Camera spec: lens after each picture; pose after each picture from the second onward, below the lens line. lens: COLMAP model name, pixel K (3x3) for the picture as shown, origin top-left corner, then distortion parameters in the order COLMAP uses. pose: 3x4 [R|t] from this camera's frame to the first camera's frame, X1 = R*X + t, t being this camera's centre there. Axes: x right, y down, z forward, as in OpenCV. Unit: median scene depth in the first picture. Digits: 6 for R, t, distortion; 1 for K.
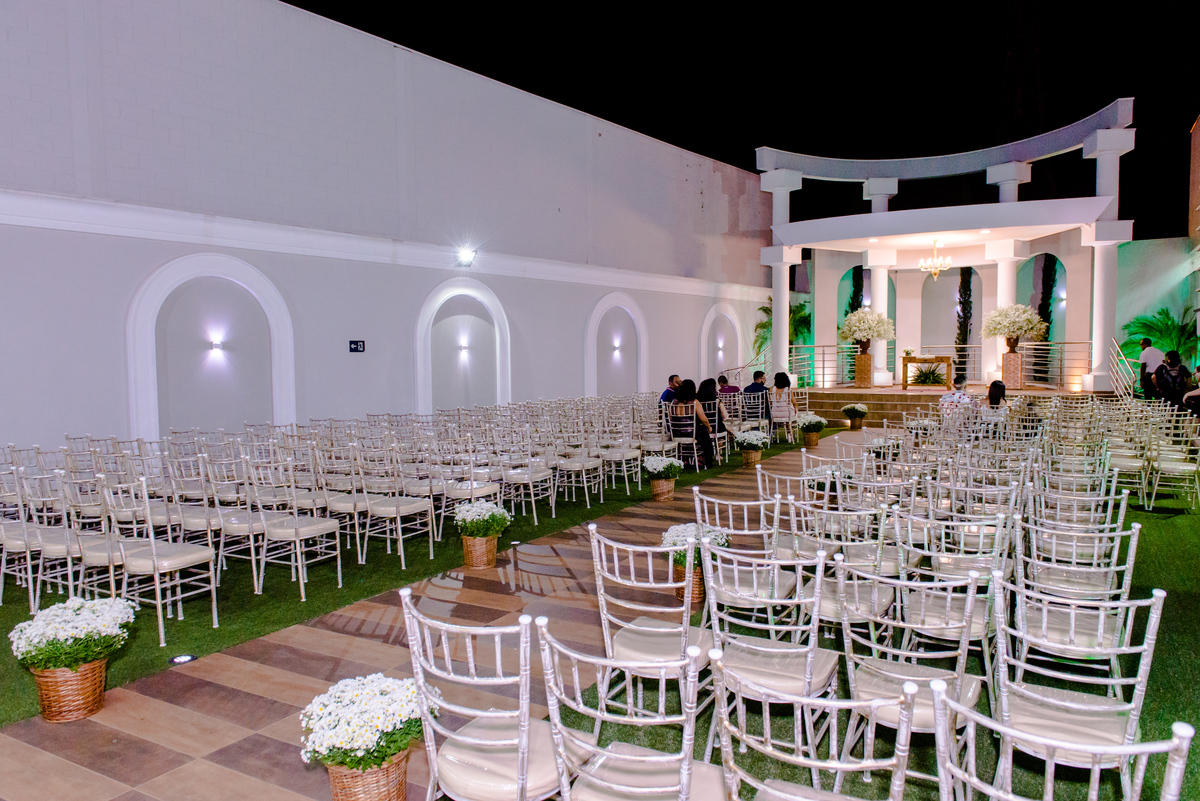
lens RADIAL K [[869.8, 0, 596.5], [0, 869.8, 424.3], [0, 0, 1]] dist [0.005405, -0.003438]
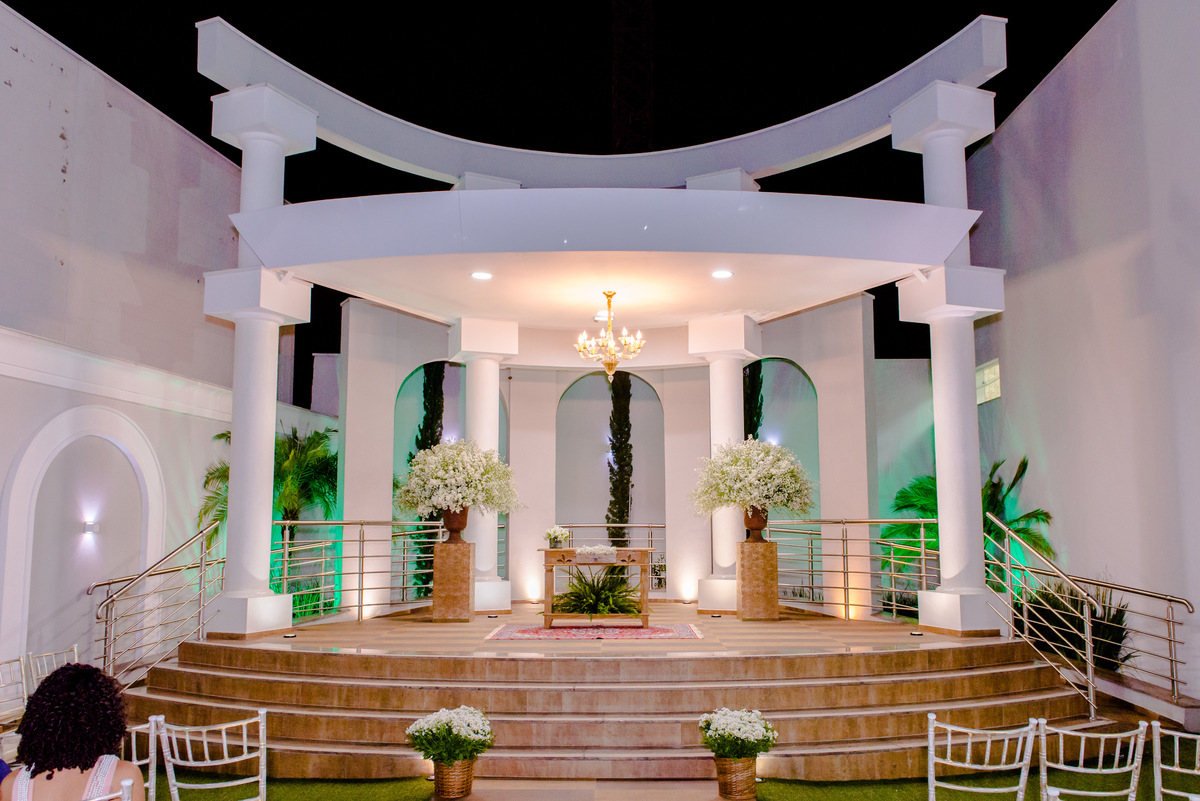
lens RADIAL K [[869.8, 0, 604.0], [0, 869.8, 428.3], [0, 0, 1]] dist [0.005405, -0.003438]
pose [[0.872982, 0.063046, 0.483661, 0.153814], [0.031486, 0.982259, -0.184868, -0.052238], [-0.486735, 0.176615, 0.855509, 0.563269]]
